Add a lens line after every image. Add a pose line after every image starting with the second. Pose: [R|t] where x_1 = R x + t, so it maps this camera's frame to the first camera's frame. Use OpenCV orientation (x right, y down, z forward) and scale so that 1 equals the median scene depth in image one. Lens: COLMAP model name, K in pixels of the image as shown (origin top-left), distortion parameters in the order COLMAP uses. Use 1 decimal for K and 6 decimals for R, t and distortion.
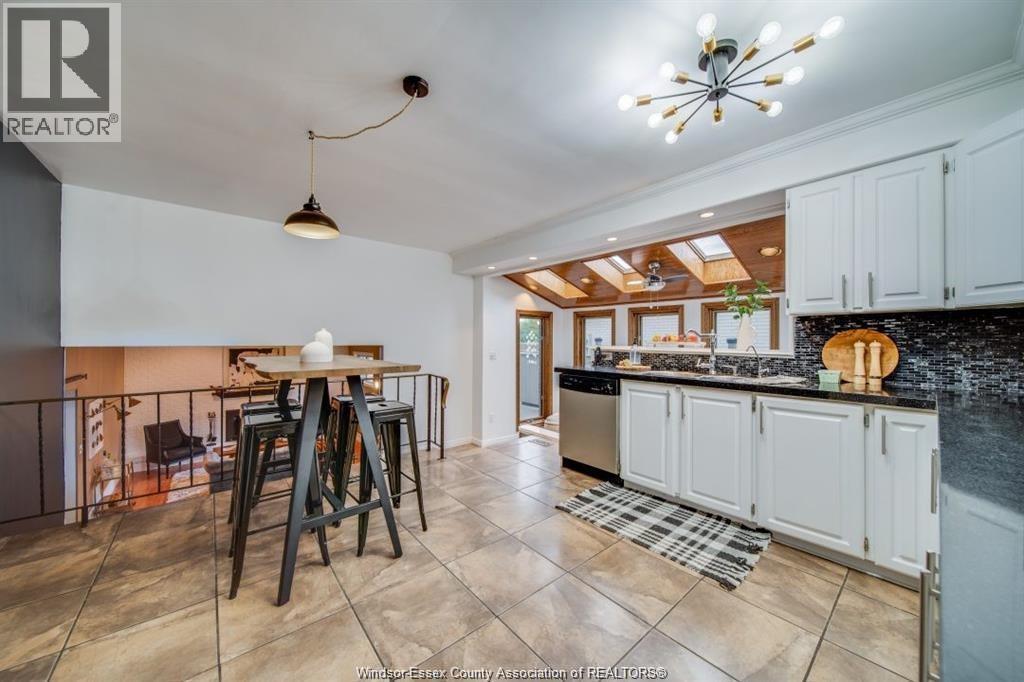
lens RADIAL K [[362.4, 0, 512.0], [0, 362.4, 341.0], [0, 0, 1]] dist [-0.001207, -0.000200]
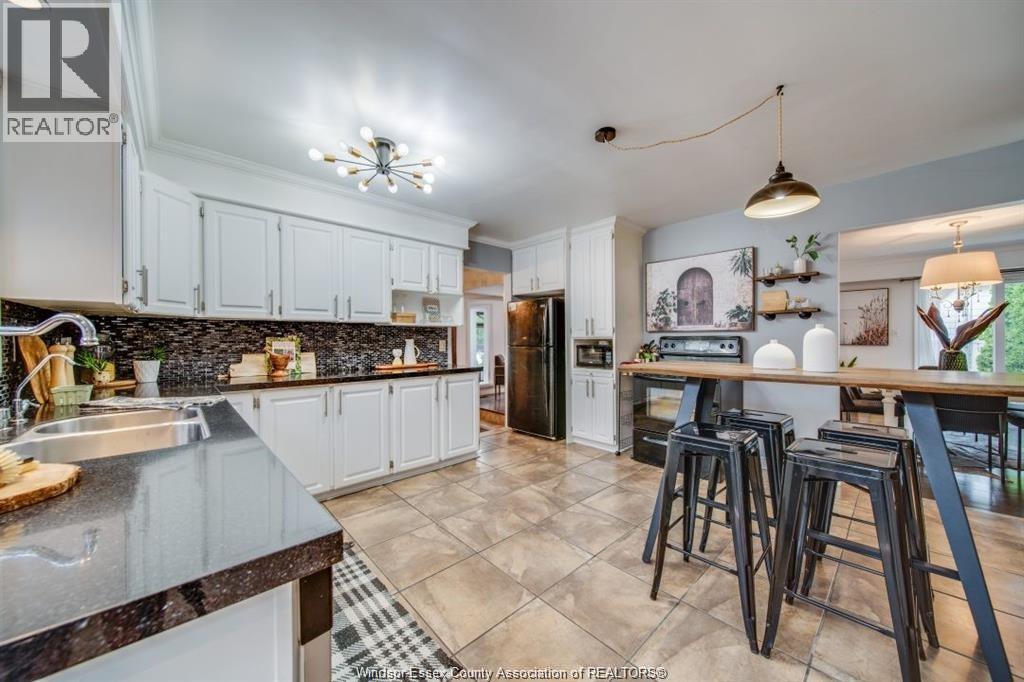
lens RADIAL K [[362.4, 0, 512.0], [0, 362.4, 341.0], [0, 0, 1]] dist [-0.001207, -0.000200]
pose [[-0.999048, 0.008592, -0.042781, 0.078587], [0.008099, 0.999899, 0.011678, -0.007897], [0.042877, 0.011320, -0.999016, 1.787507]]
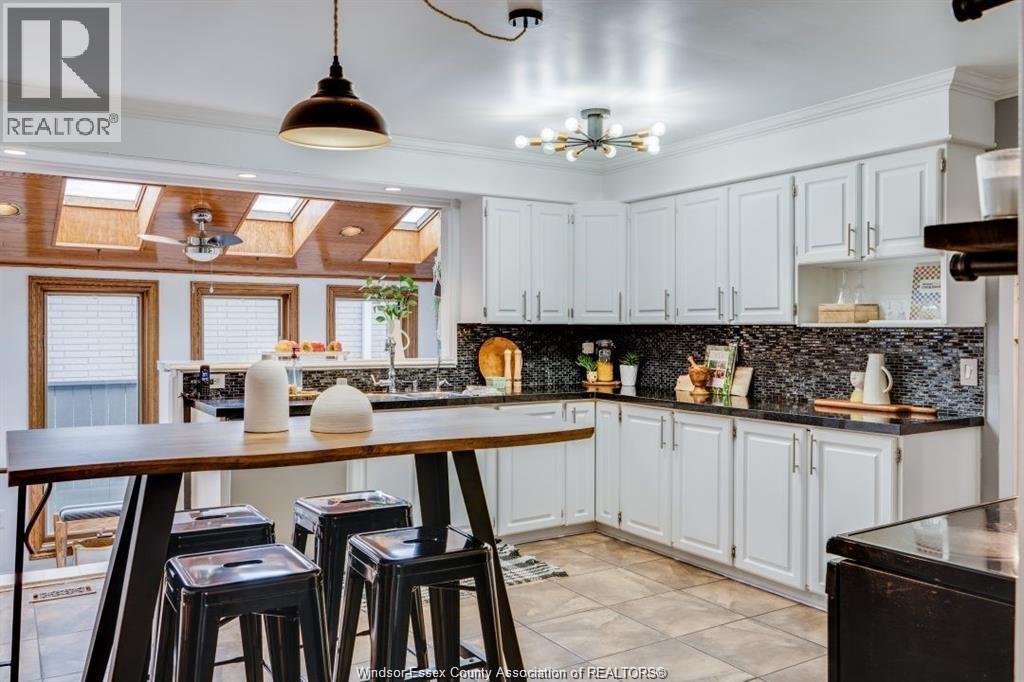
lens RADIAL K [[814.4, 0, 512.0], [0, 814.4, 341.0], [0, 0, 1]] dist [-0.003711, -0.001312]
pose [[0.135871, -0.011153, 0.990664, -1.512432], [0.001459, 0.999938, 0.011057, -0.051460], [-0.990725, -0.000057, 0.135879, 0.655944]]
